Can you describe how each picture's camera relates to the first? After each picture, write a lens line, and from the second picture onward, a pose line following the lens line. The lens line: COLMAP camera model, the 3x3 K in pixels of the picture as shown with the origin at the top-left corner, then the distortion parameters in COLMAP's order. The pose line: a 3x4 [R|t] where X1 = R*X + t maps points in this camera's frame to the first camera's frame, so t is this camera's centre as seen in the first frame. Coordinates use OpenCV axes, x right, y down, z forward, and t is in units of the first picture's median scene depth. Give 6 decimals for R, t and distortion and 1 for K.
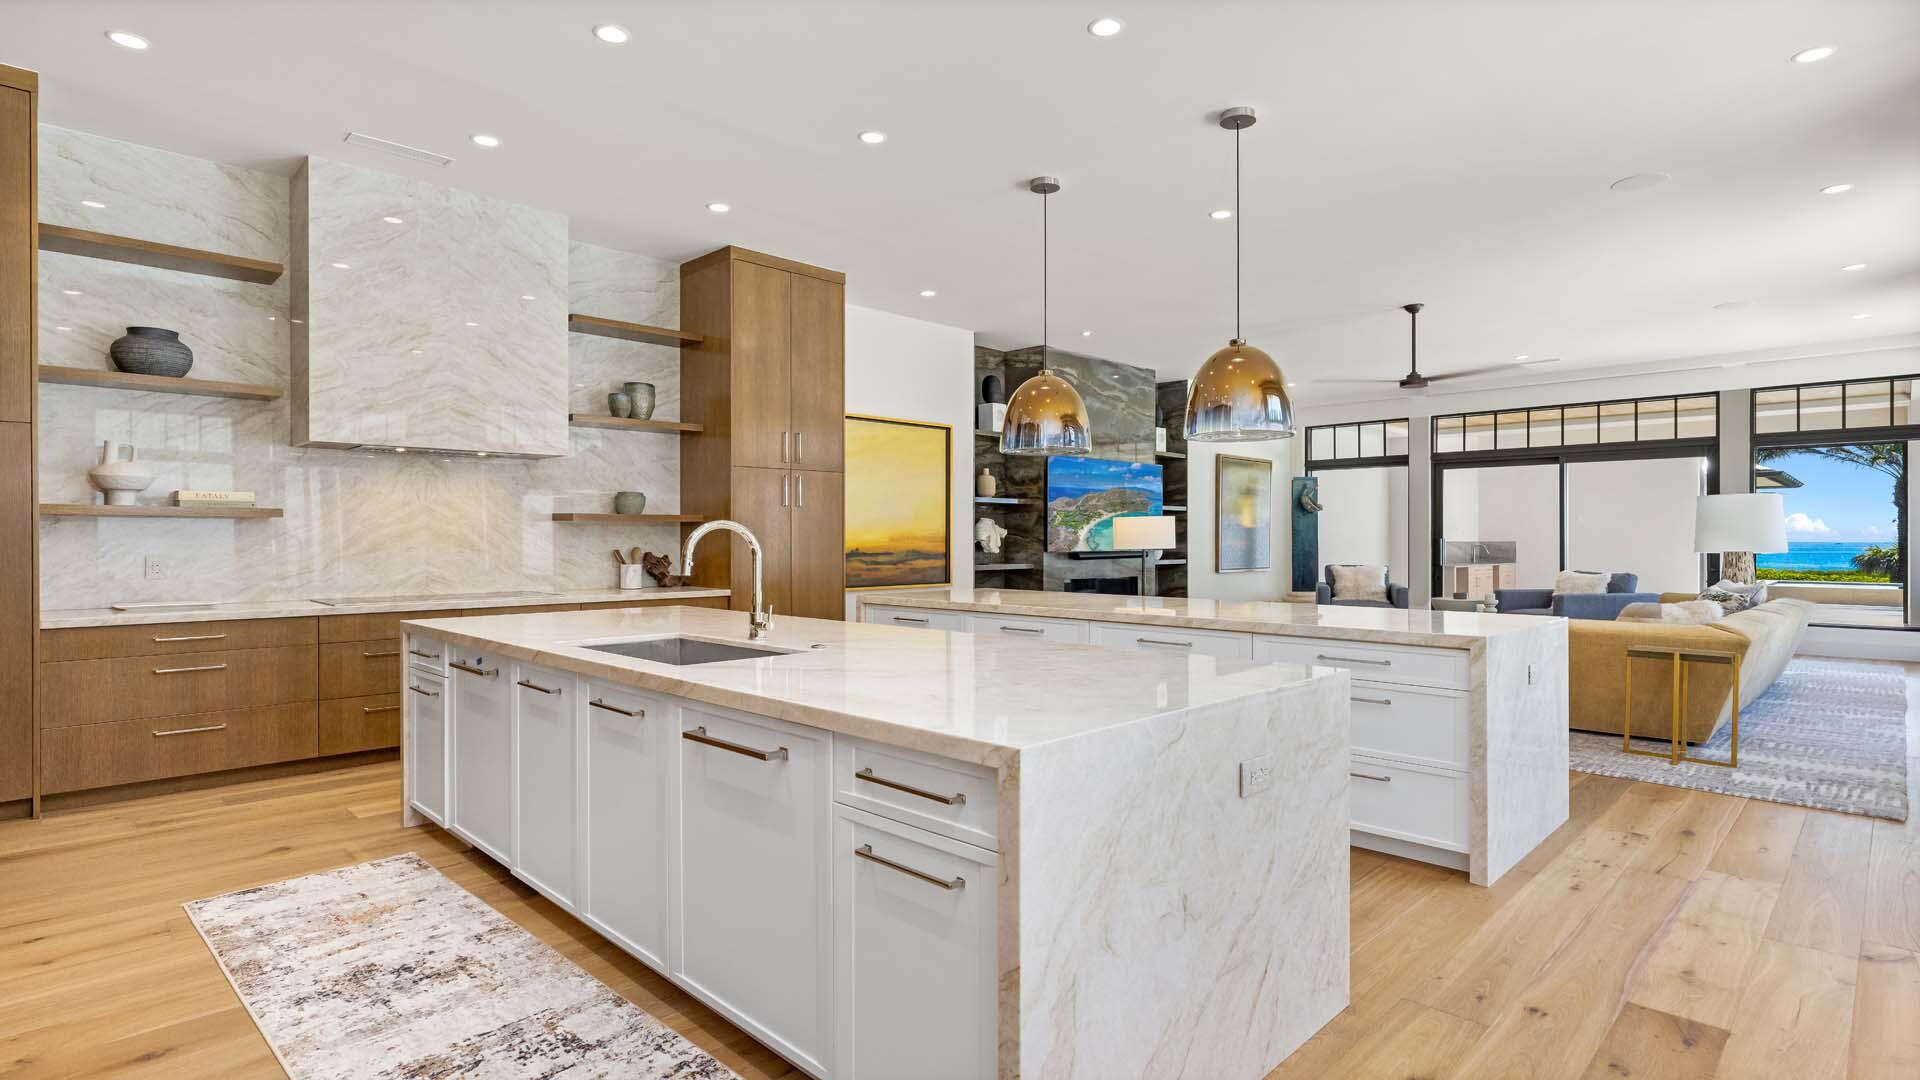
lens RADIAL K [[946.3, 0, 953.2], [0, 946.3, 535.0], [0, 0, 1]] dist [-0.002642, 0.000623]
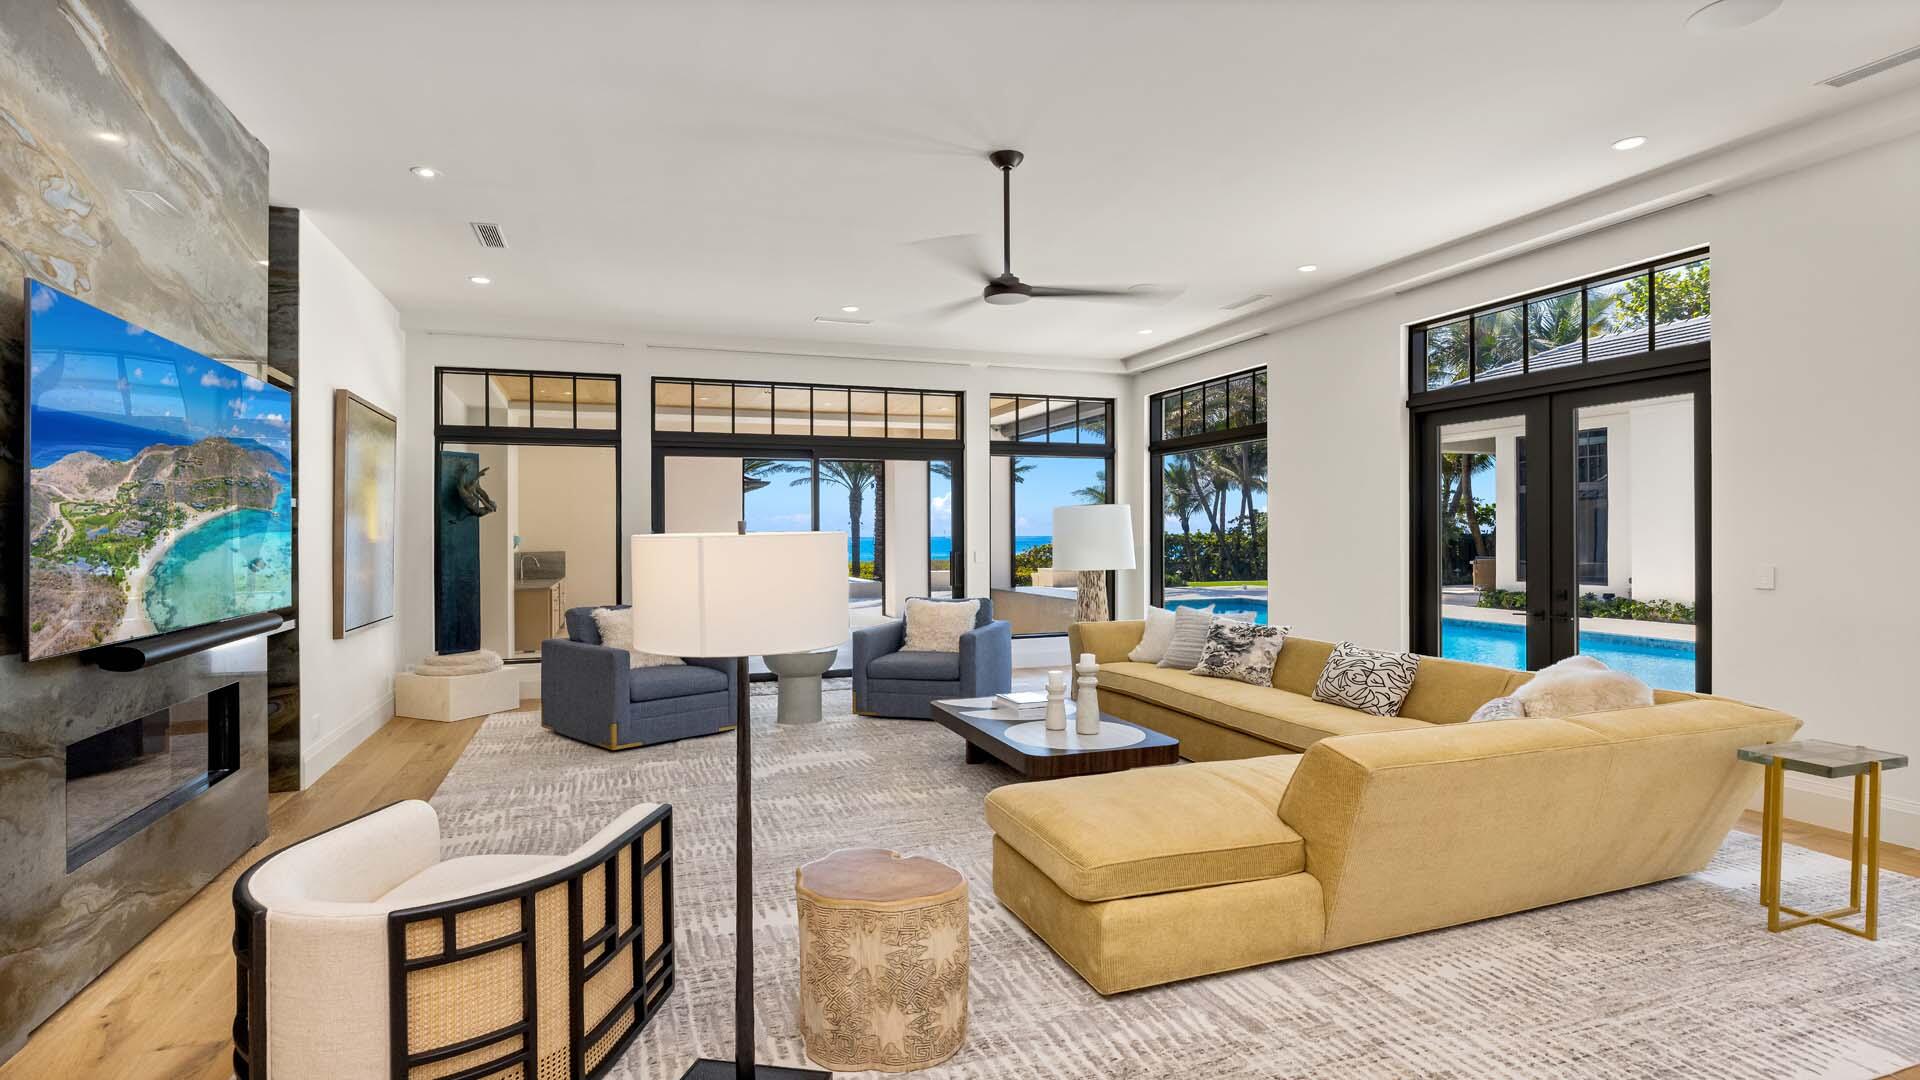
lens RADIAL K [[946.3, 0, 968.9], [0, 946.3, 532.6], [0, 0, 1]] dist [-0.002642, 0.000623]
pose [[0.412915, -0.002081, 0.910767, -0.032666], [0.005005, 0.999987, 0.000016, -0.017827], [-0.910756, 0.004552, 0.412920, 0.757003]]
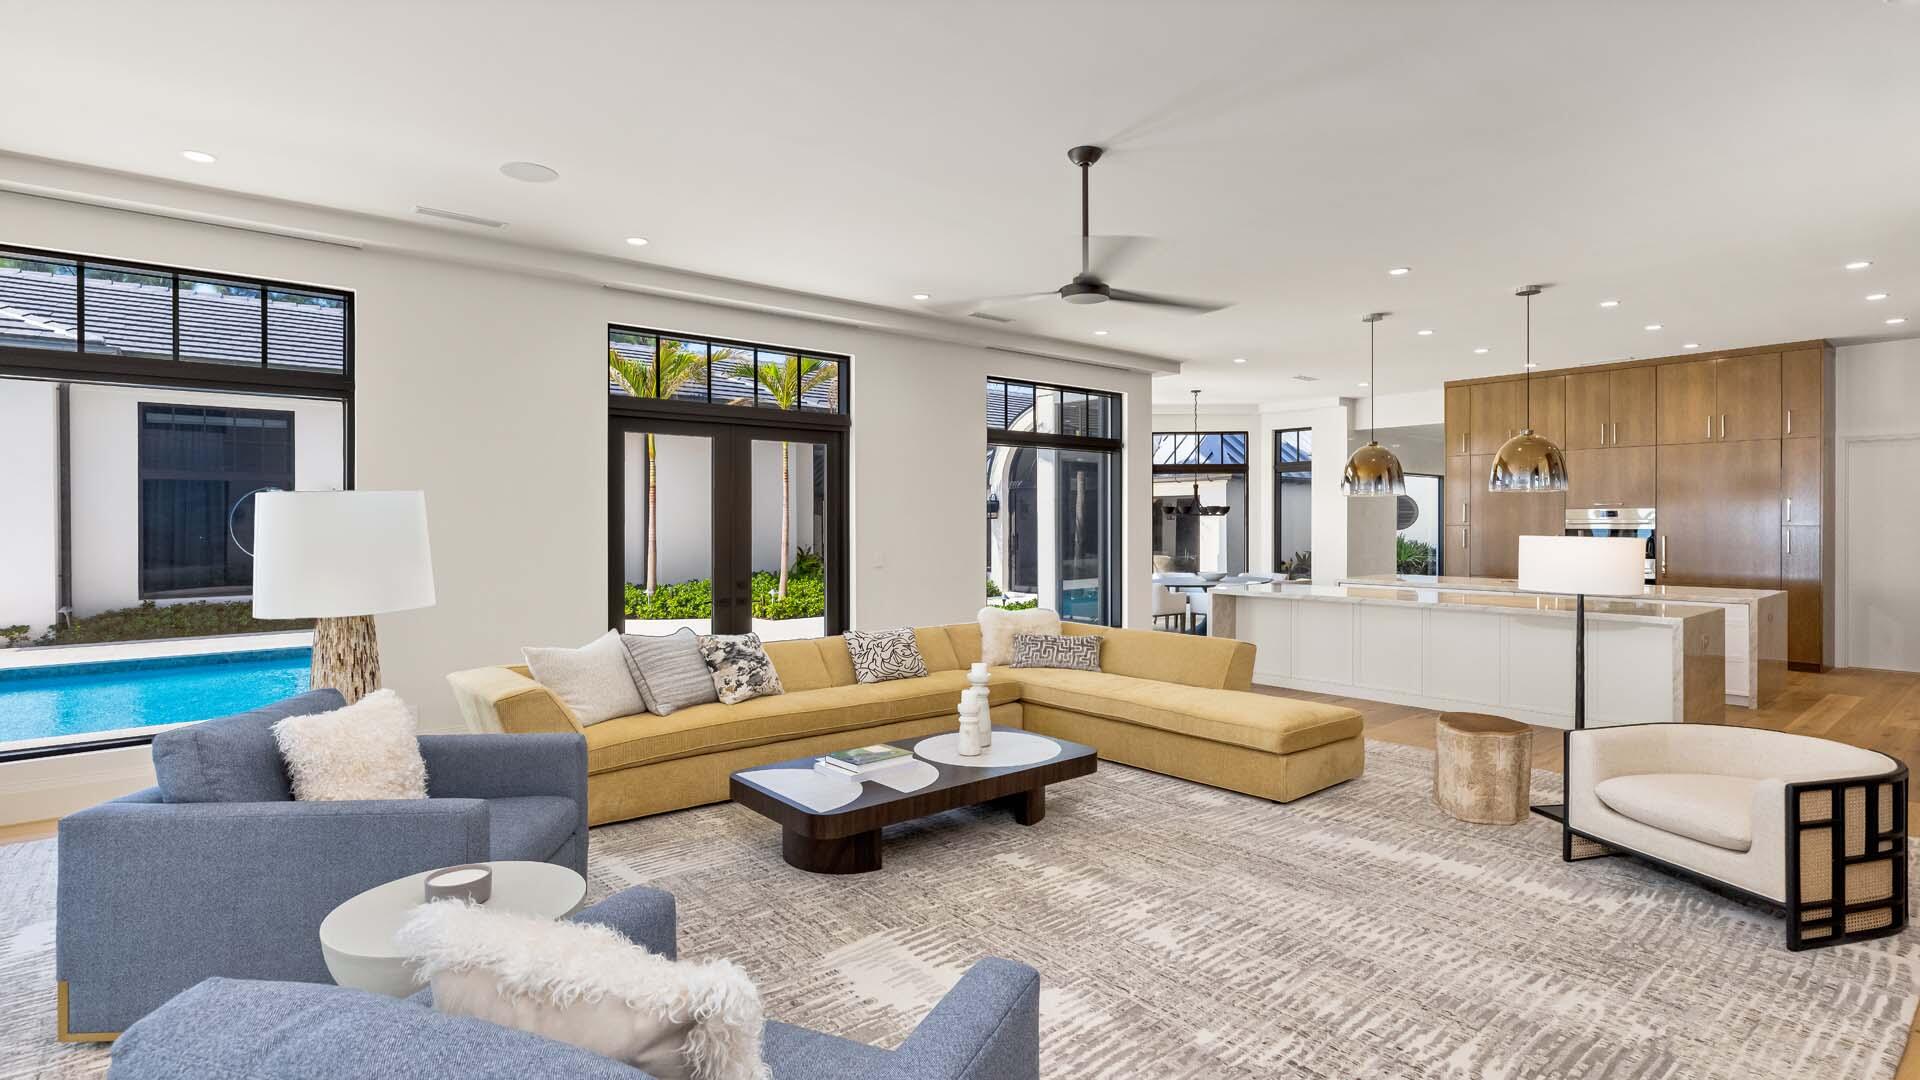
lens RADIAL K [[930.4, 0, 951.1], [0, 930.4, 526.8], [0, 0, 1]] dist [-0.012133, -0.000359]
pose [[-0.996250, 0.001237, 0.086511, 0.501272], [0.001160, 0.999999, -0.000937, -0.023014], [-0.086512, -0.000833, -0.996250, 1.488535]]
